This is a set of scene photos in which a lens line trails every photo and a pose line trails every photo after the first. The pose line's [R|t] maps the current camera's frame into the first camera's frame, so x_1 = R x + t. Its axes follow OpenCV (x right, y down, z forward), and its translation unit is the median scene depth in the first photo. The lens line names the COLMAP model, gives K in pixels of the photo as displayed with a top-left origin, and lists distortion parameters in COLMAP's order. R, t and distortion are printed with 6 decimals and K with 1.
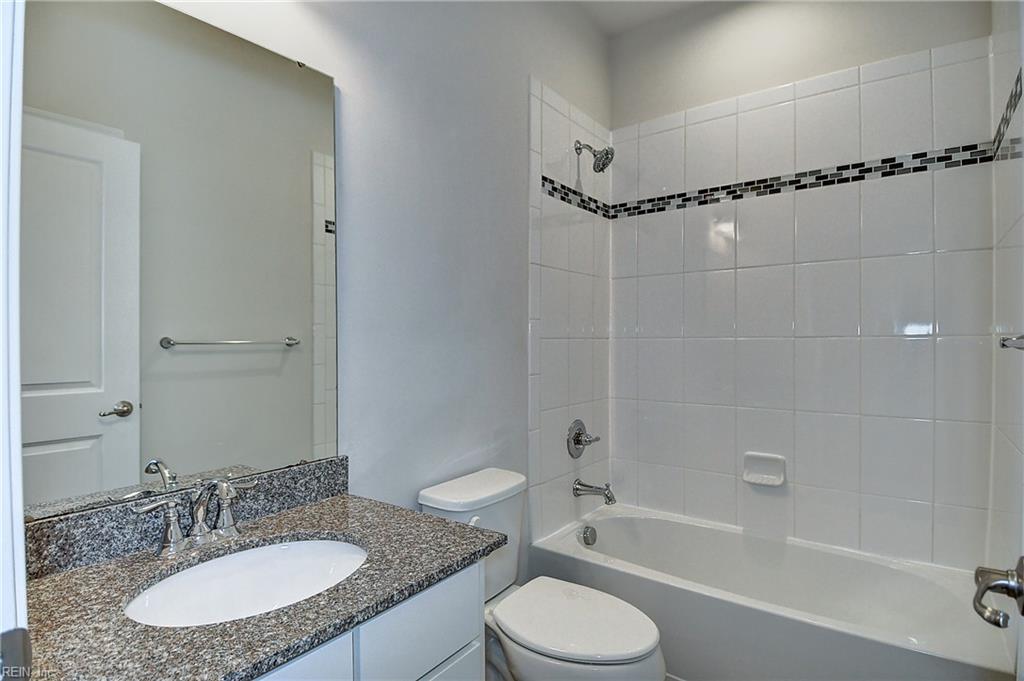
lens RADIAL K [[530.4, 0, 512.0], [0, 530.4, 340.5], [0, 0, 1]] dist [0.051167, -0.057357]
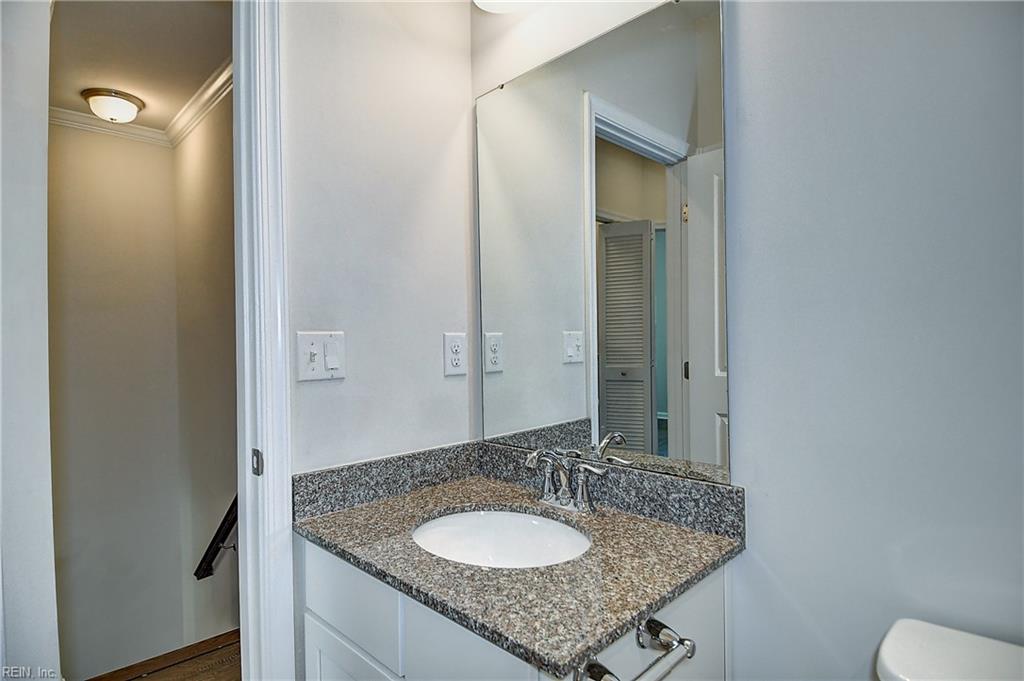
lens RADIAL K [[530.4, 0, 512.0], [0, 530.4, 340.5], [0, 0, 1]] dist [0.051167, -0.057357]
pose [[-0.150660, 0.011726, -0.988516, 0.646968], [0.019750, 0.999766, 0.008849, 0.005346], [0.988388, -0.018190, -0.150856, 1.175762]]
